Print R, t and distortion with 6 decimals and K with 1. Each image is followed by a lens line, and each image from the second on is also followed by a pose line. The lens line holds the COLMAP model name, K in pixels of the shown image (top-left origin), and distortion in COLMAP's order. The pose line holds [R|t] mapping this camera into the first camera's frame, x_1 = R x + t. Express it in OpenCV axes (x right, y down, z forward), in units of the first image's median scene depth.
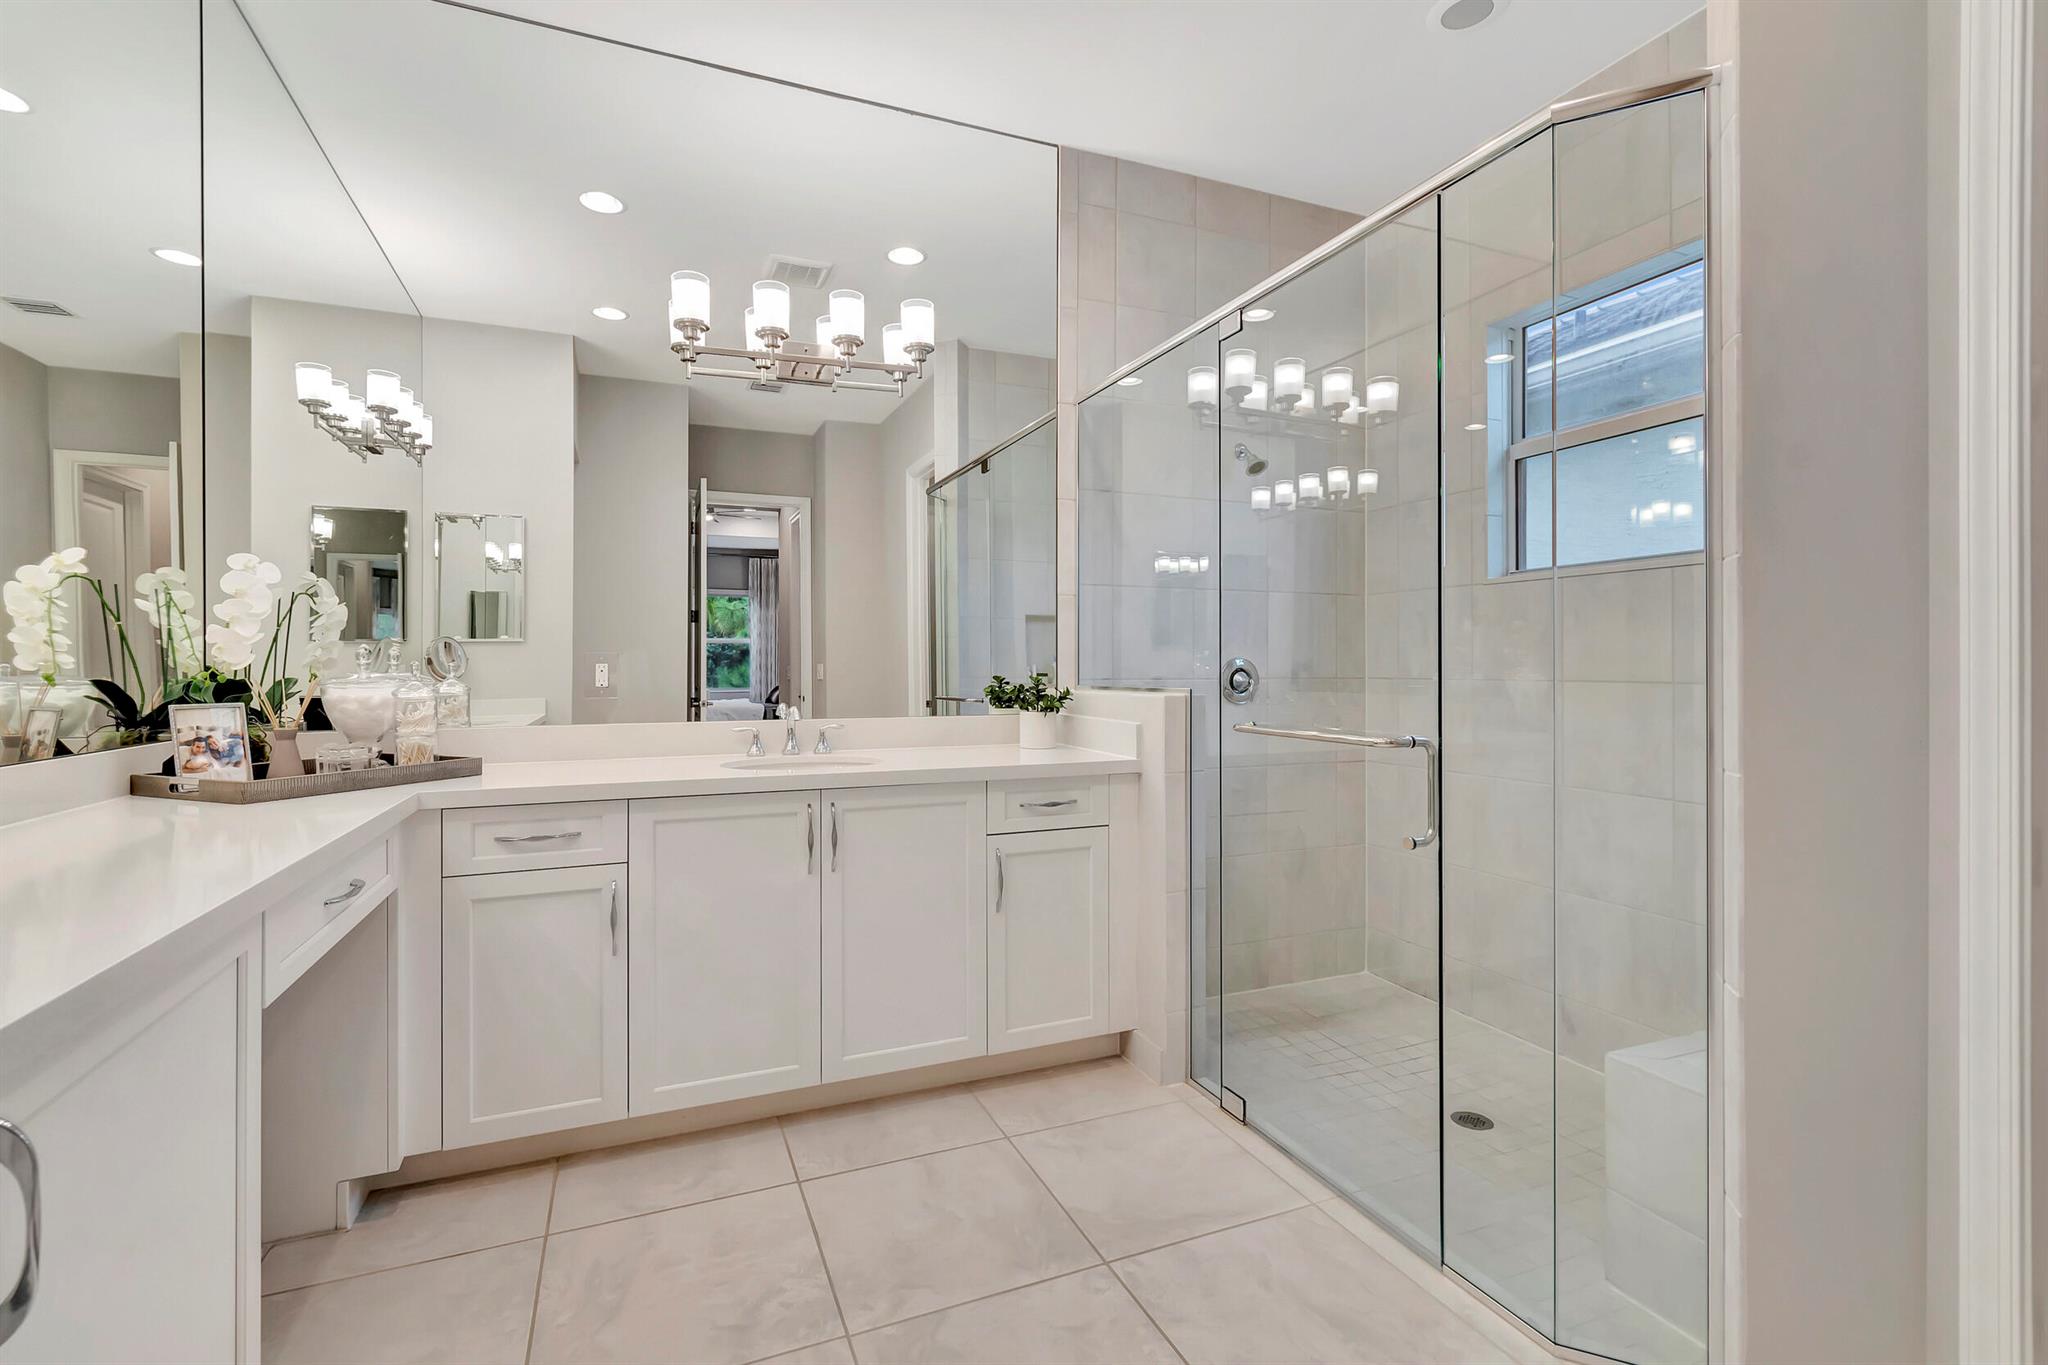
lens RADIAL K [[895.4, 0, 1016.4], [0, 895.4, 671.5], [0, 0, 1]] dist [-0.001056, -0.000353]
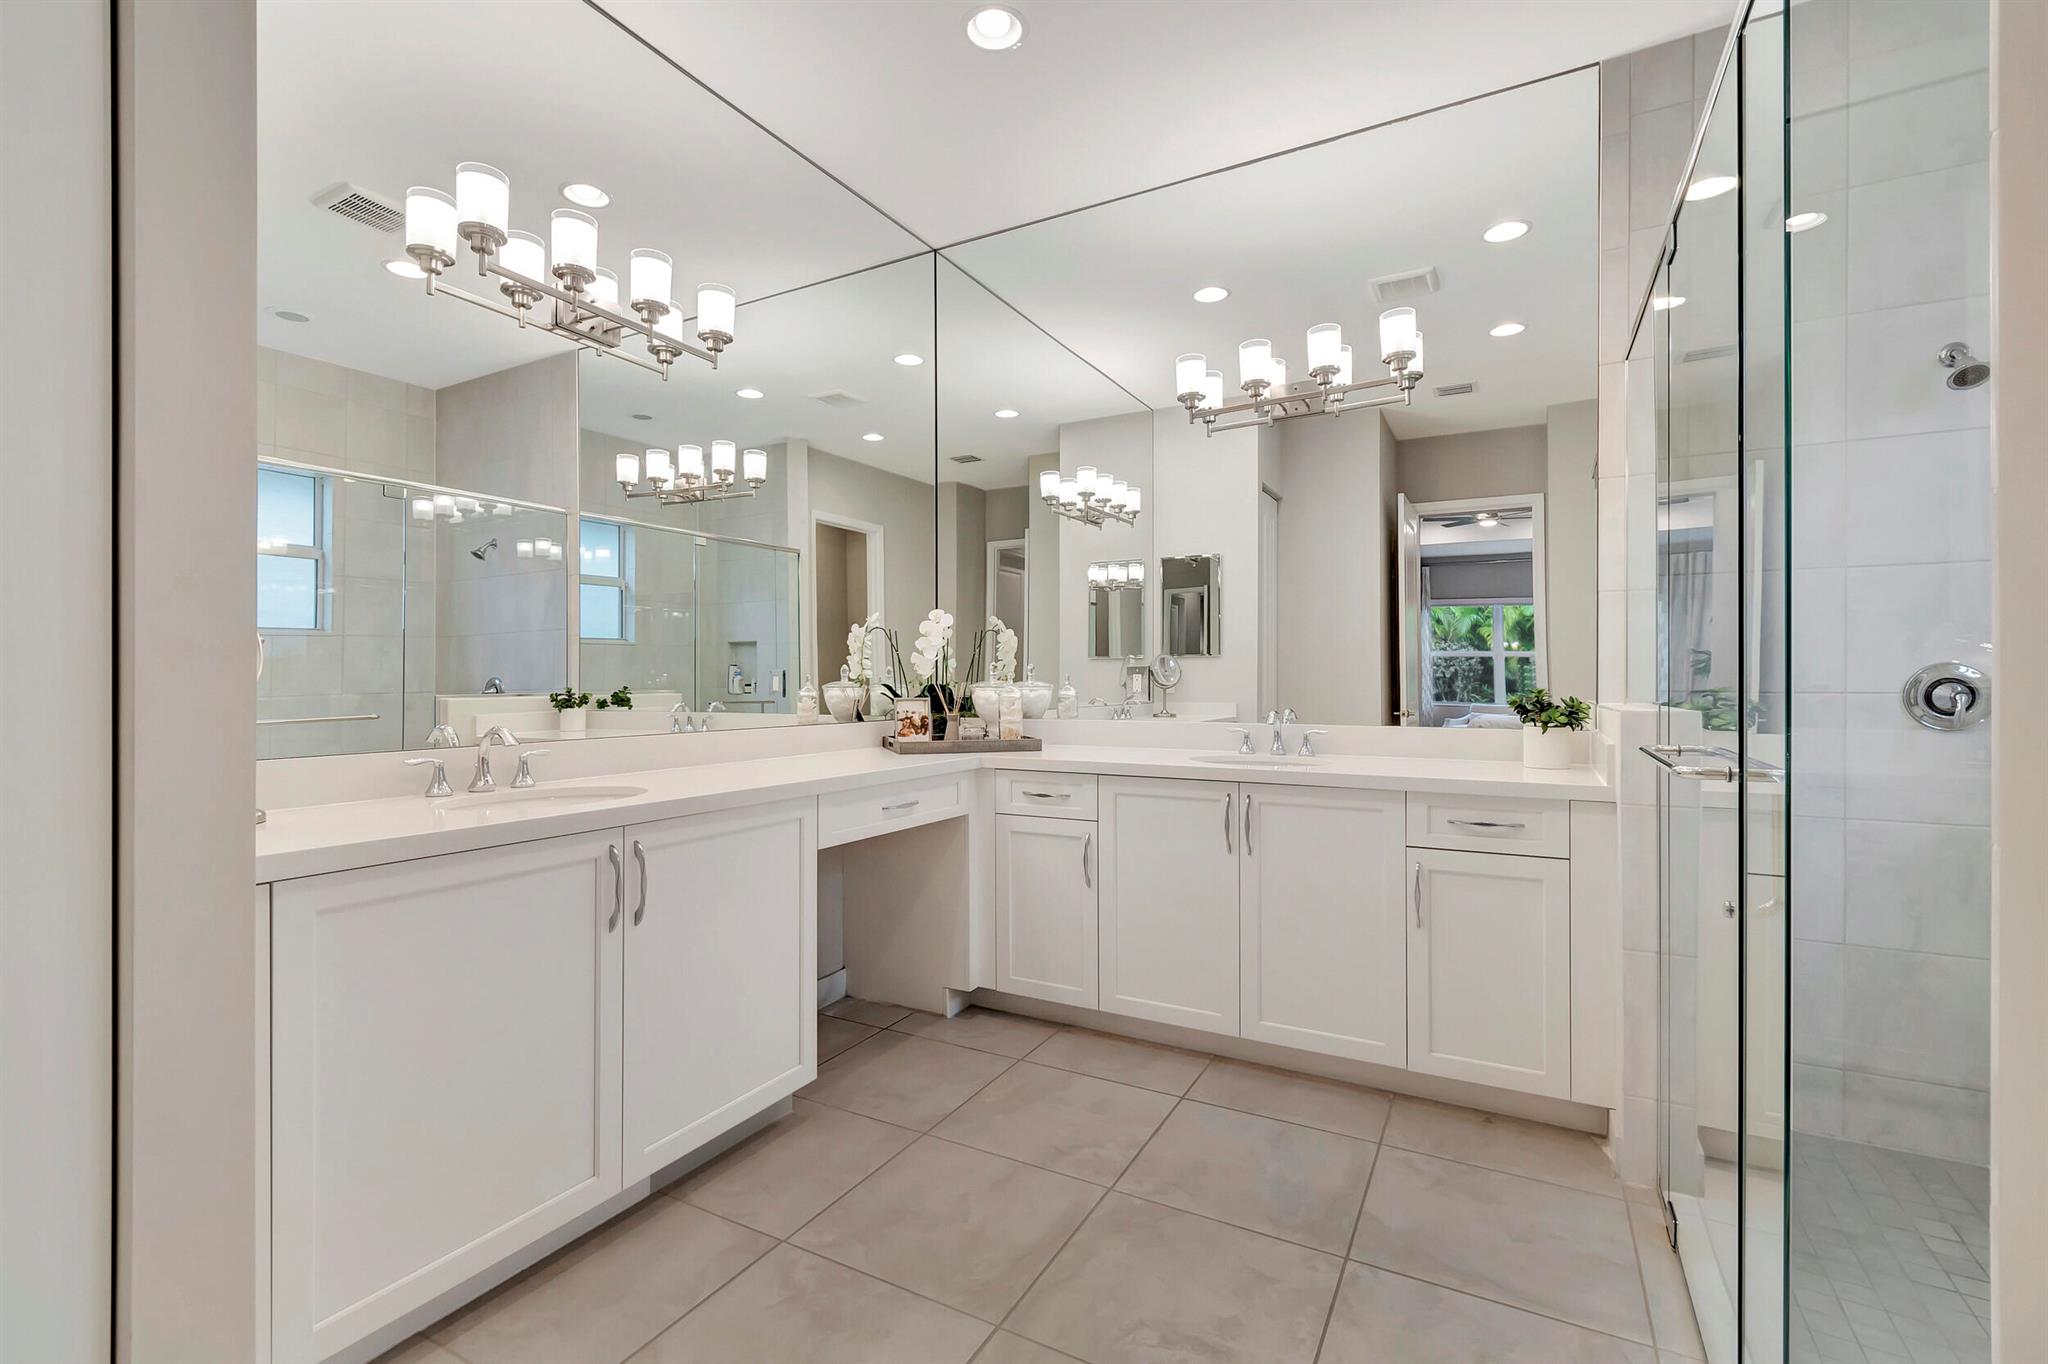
lens RADIAL K [[905.0, 0, 1024.0], [0, 905.0, 682.0], [0, 0, 1]] dist [-0.000561, -0.000614]
pose [[0.630049, 0.002638, -0.776551, 0.535265], [-0.003284, 0.999994, 0.000732, 0.002458], [0.776548, 0.002089, 0.630054, 0.049228]]
